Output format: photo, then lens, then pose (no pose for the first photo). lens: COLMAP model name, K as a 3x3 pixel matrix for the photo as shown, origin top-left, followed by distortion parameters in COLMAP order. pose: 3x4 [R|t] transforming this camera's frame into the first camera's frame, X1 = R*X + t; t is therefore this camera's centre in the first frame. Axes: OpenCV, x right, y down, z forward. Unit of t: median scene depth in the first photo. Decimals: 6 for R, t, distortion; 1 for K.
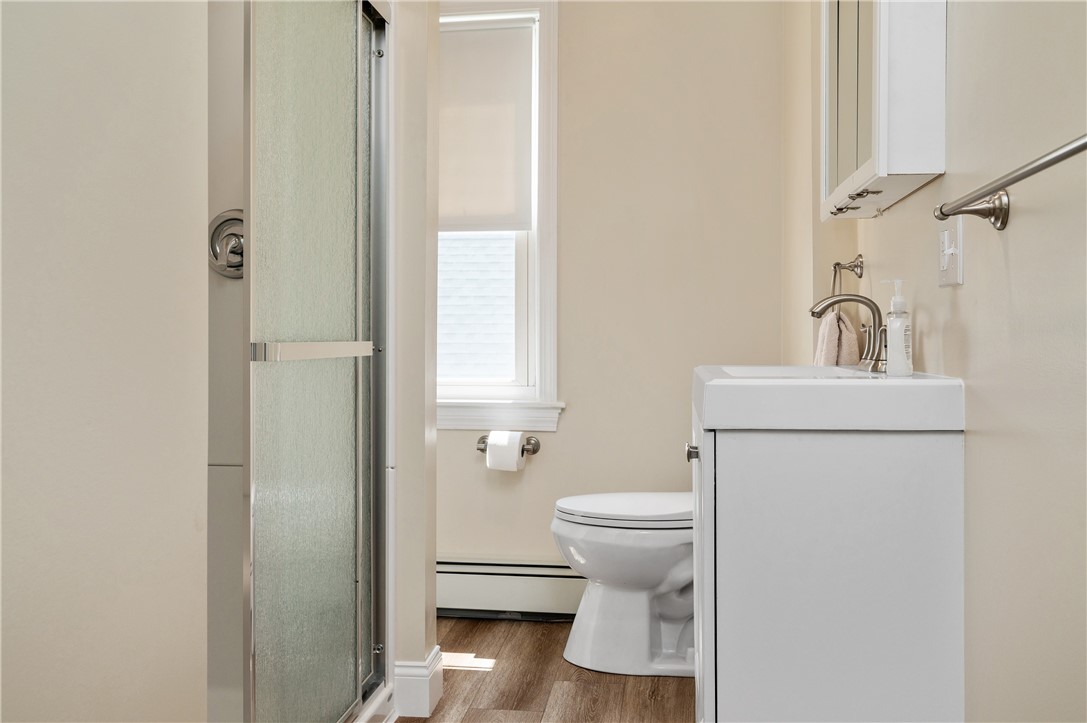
lens RADIAL K [[940.1, 0, 544.5], [0, 940.1, 359.9], [0, 0, 1]] dist [0.005616, -0.001722]
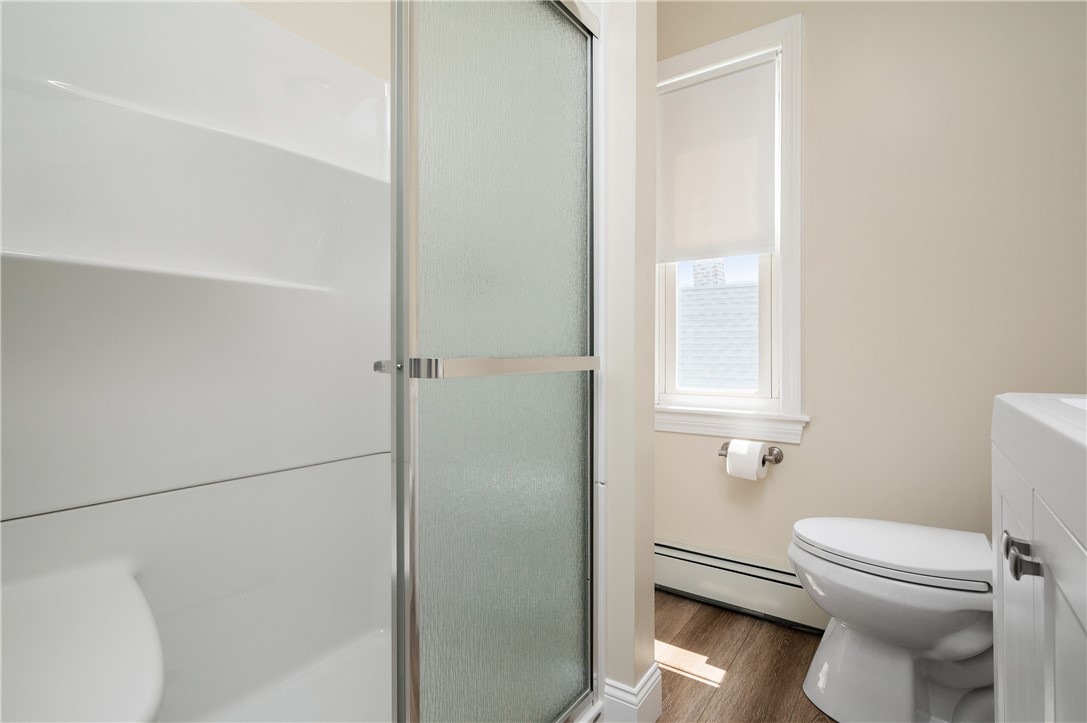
lens RADIAL K [[540.0, 0, 532.5], [0, 540.0, 356.0], [0, 0, 1]] dist [-0.003905, 0.001741]
pose [[0.883930, 0.000858, -0.467619, 0.030843], [-0.009268, 0.999834, -0.015684, -0.008204], [0.467528, 0.018198, 0.883791, 0.358072]]
